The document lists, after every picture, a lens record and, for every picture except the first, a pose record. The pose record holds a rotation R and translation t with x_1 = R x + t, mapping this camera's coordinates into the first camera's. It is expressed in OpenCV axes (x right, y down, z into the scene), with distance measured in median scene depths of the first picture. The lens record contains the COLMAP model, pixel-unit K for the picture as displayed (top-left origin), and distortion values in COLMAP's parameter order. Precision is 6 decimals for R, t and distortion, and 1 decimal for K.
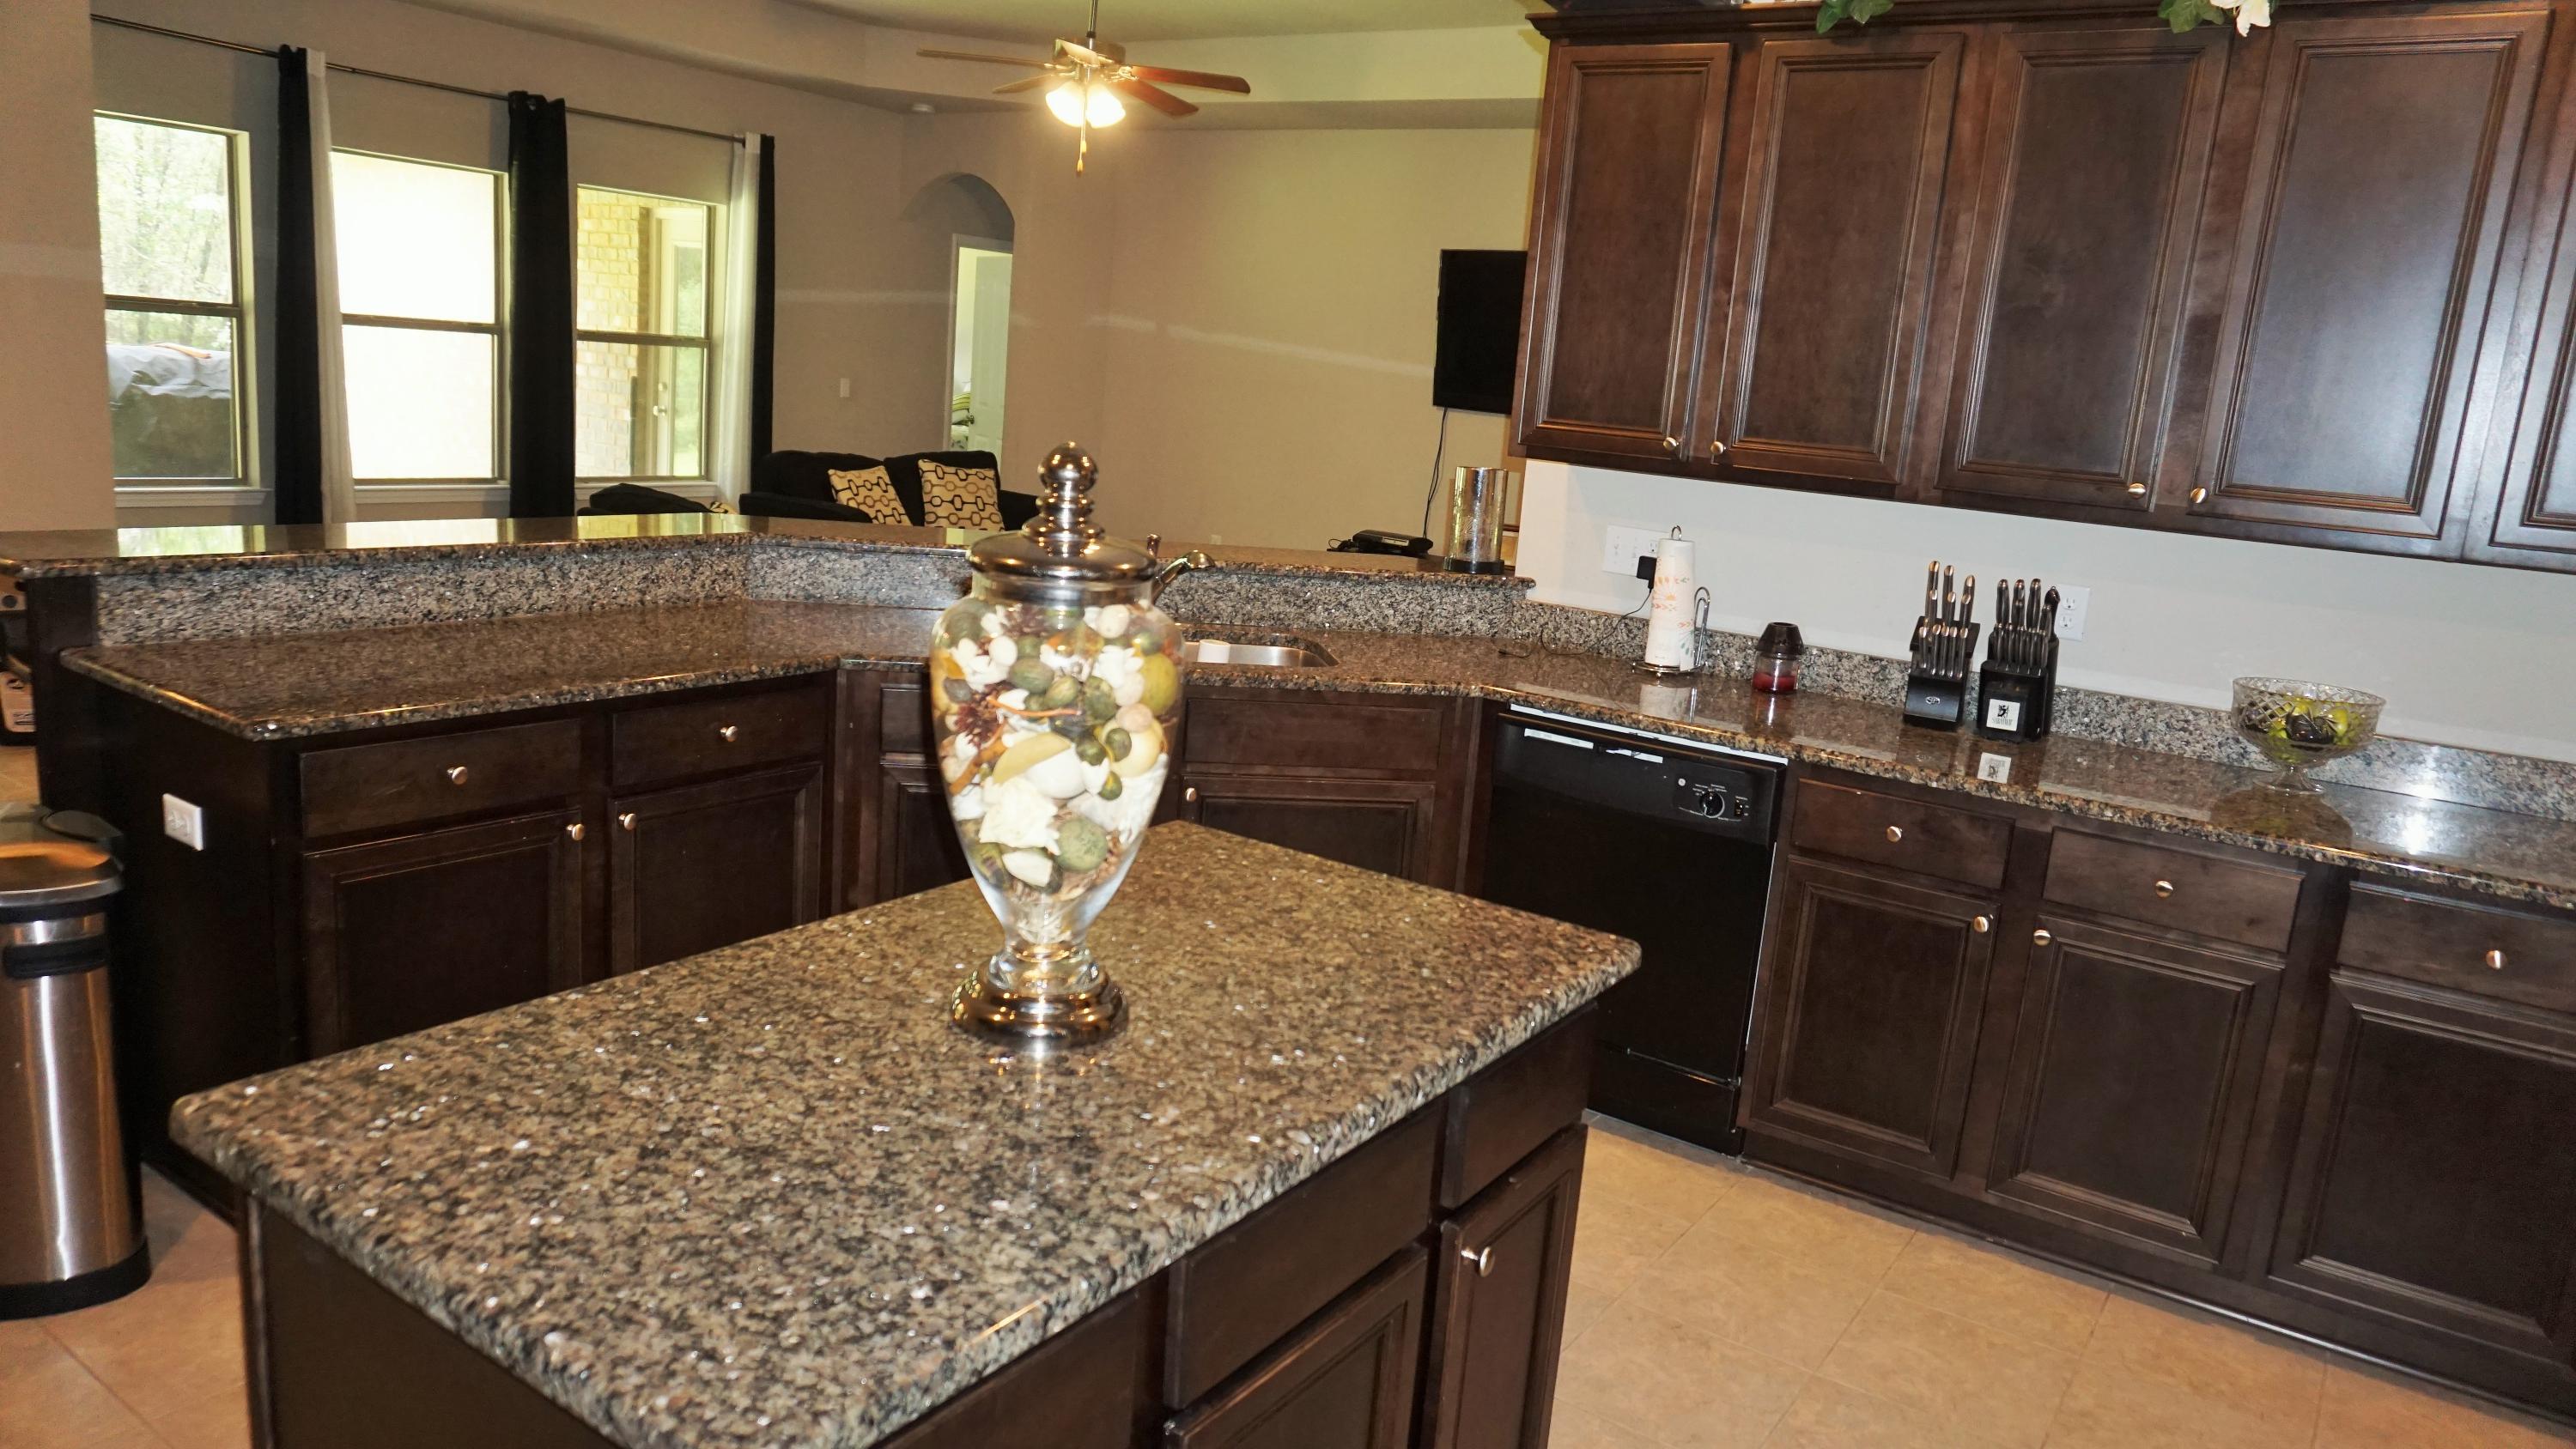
lens RADIAL K [[1688.8, 0, 1303.3], [0, 1688.8, 733.2], [0, 0, 1]] dist [-0.062353, 0.082390]
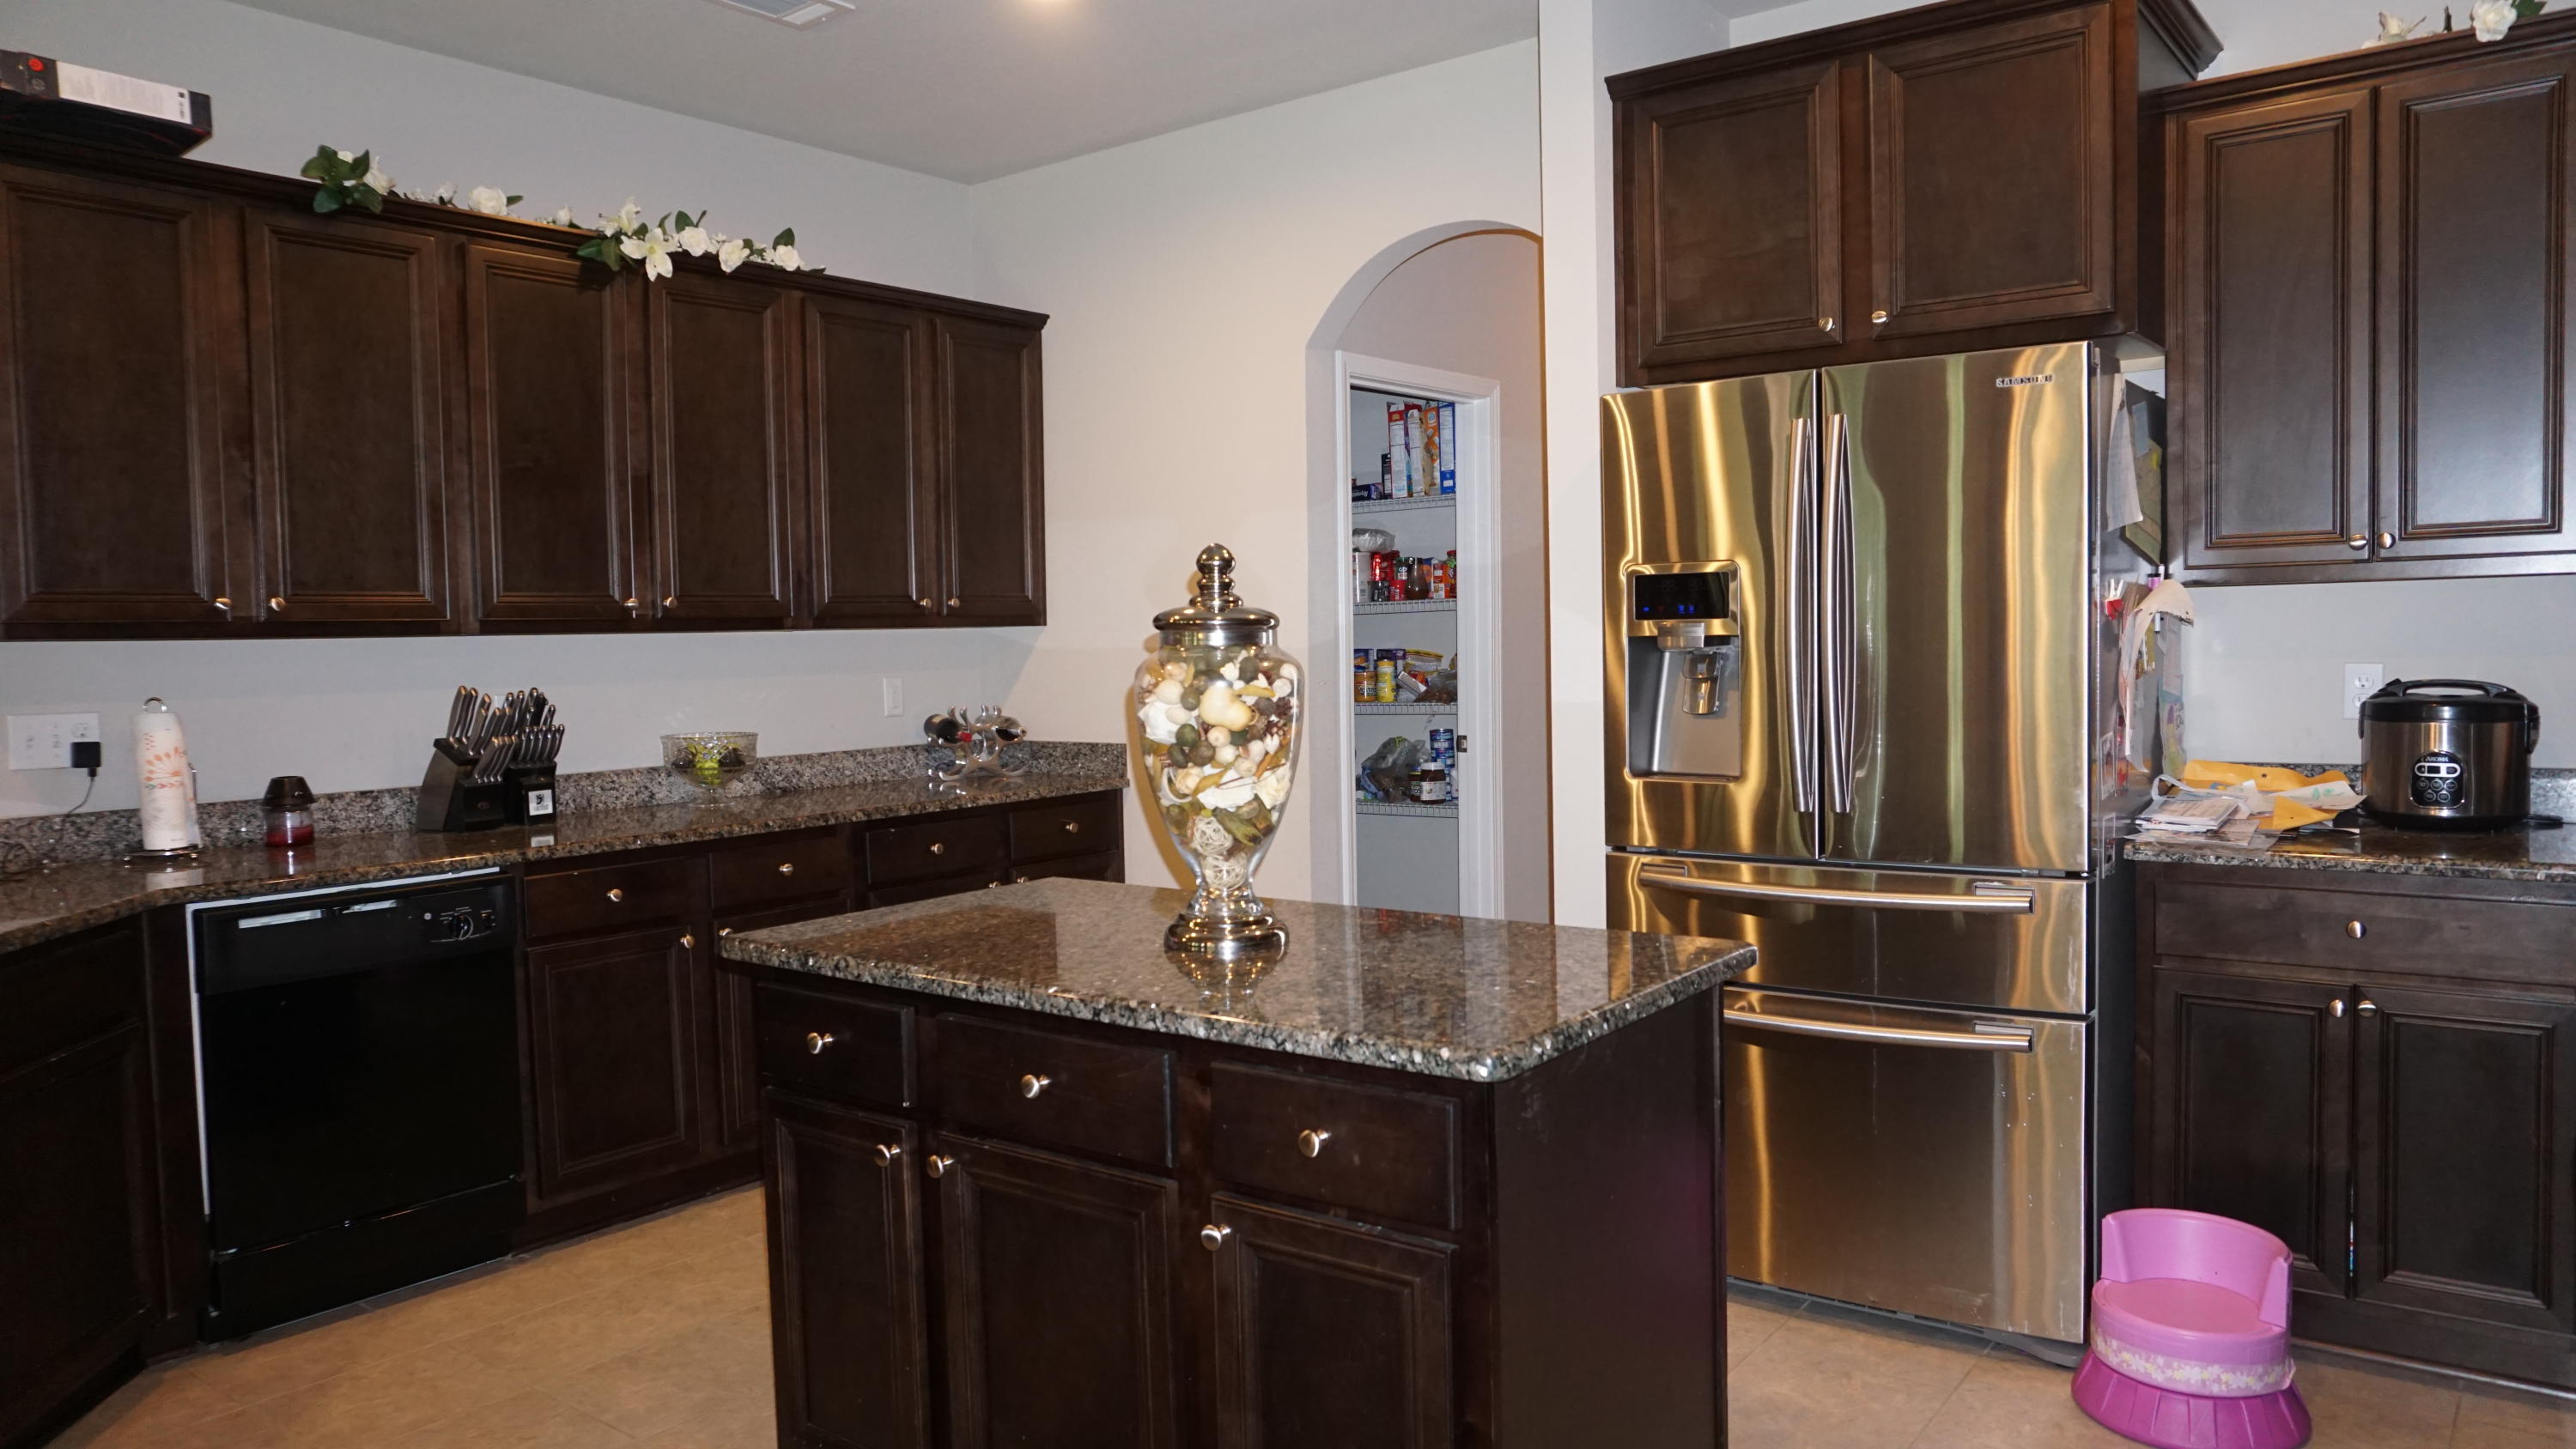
lens RADIAL K [[1688.8, 0, 1303.3], [0, 1688.8, 733.2], [0, 0, 1]] dist [-0.062353, 0.082390]
pose [[0.074428, -0.141832, 0.987089, -0.699392], [0.238604, 0.963616, 0.120468, -0.071408], [-0.968261, 0.226557, 0.105561, 0.331573]]
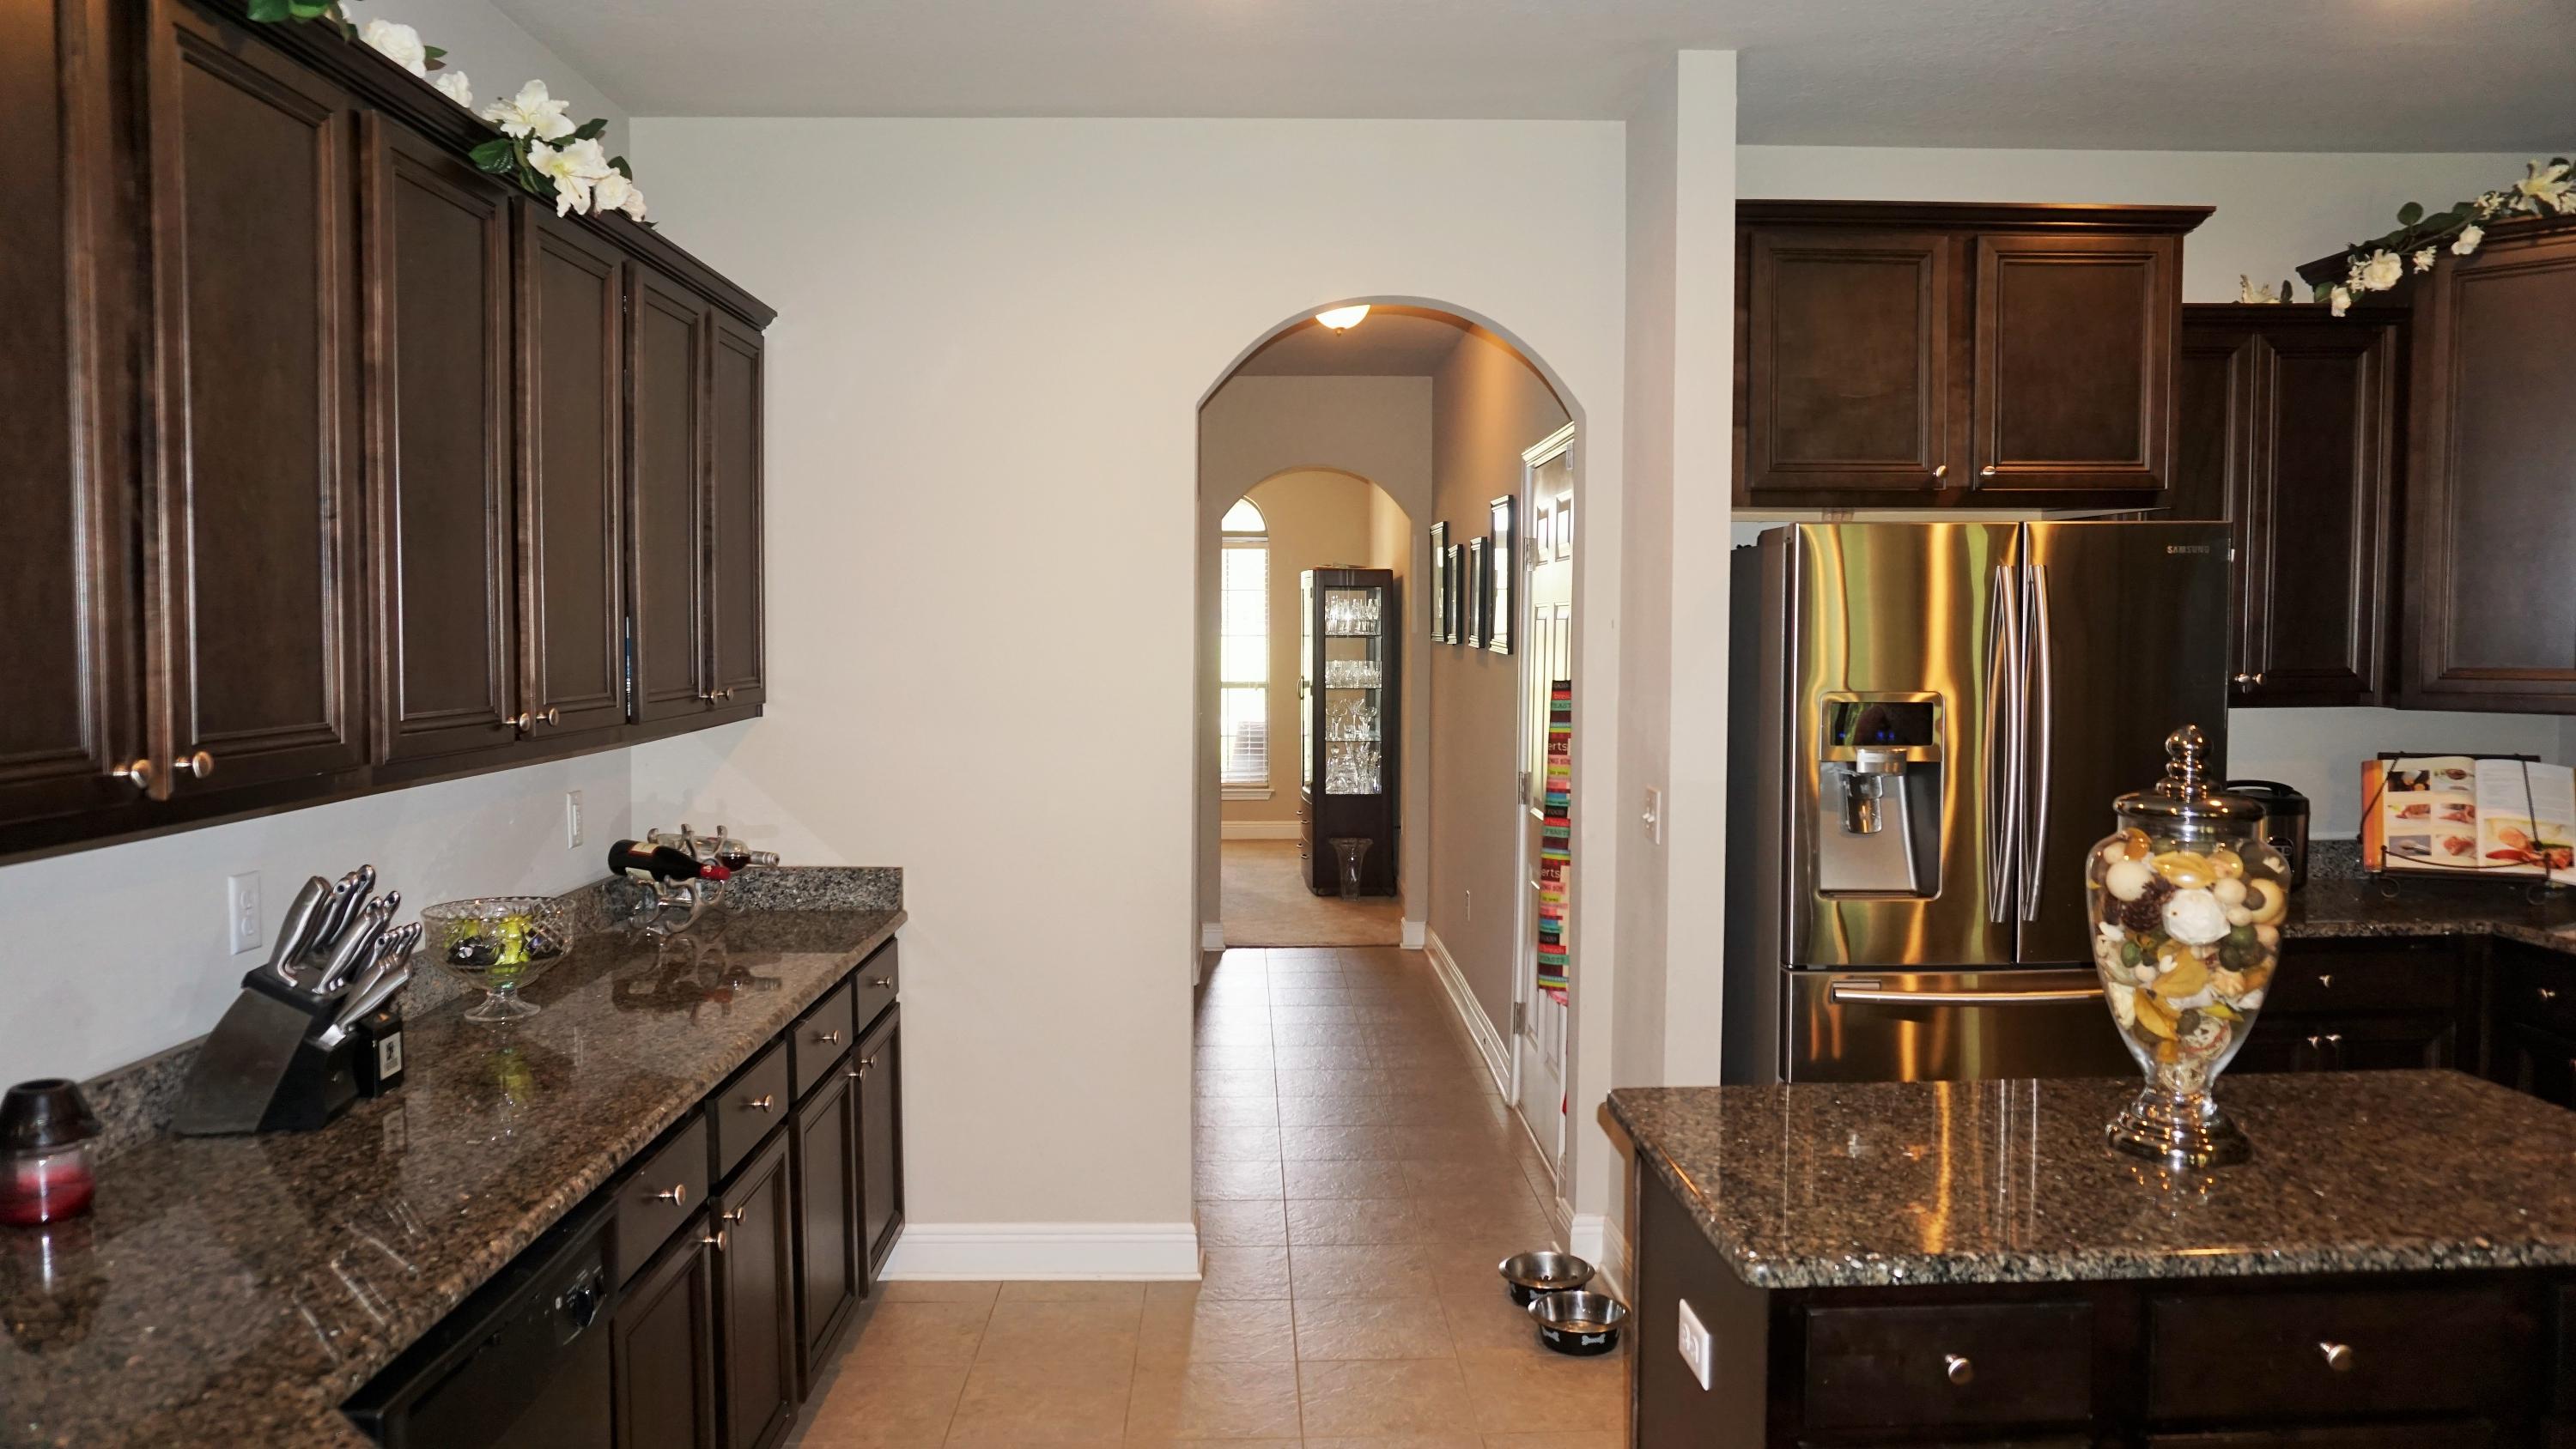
lens RADIAL K [[1721.7, 0, 1272.5], [0, 1721.7, 711.2], [0, 0, 1]] dist [-0.032230, 0.003341]
pose [[-0.556930, -0.121175, 0.821673, -0.369867], [0.132016, 0.963808, 0.231617, -0.264979], [-0.820001, 0.237469, -0.520776, 1.012511]]
